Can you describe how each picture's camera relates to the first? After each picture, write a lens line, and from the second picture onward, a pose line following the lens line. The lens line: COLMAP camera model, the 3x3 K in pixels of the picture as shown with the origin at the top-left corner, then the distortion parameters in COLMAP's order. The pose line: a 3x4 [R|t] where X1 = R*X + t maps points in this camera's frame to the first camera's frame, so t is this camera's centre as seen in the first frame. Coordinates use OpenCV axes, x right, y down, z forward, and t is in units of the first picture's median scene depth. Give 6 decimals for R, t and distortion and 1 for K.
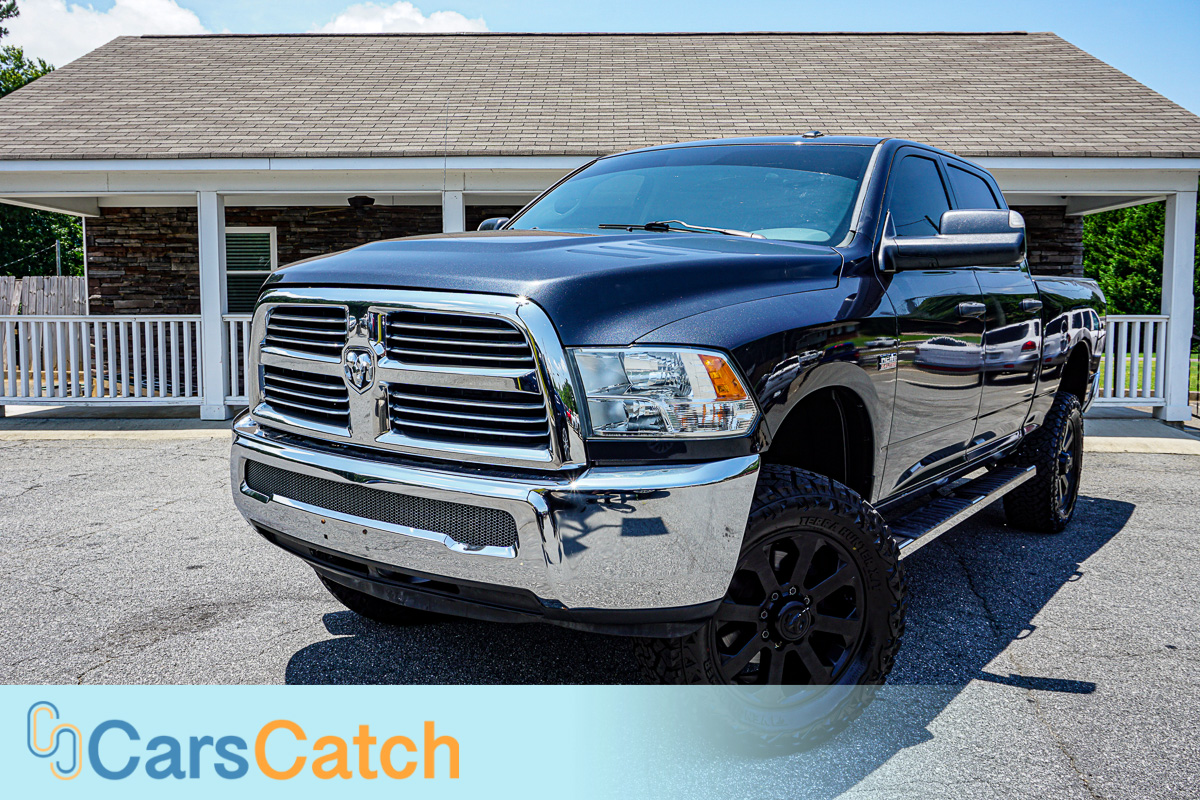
lens RADIAL K [[1052.1, 0, 566.6], [0, 1052.1, 395.3], [0, 0, 1]] dist [0.004234, -0.006236]
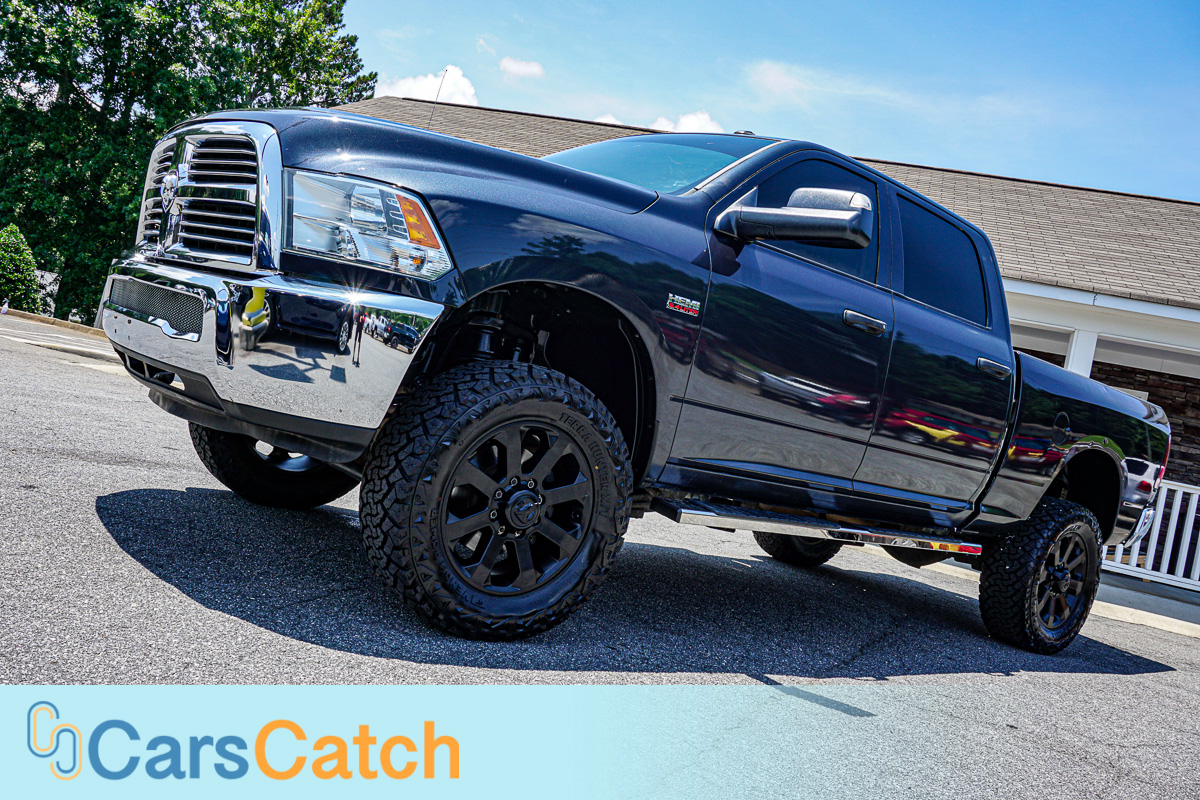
lens RADIAL K [[1036.6, 0, 600.0], [0, 1036.6, 400.0], [0, 0, 1]] dist [-0.003839, 0.000353]
pose [[0.943400, 0.198340, -0.265814, 0.218960], [-0.236045, 0.964546, -0.118040, 0.081541], [0.232978, 0.174102, 0.956770, 0.022283]]
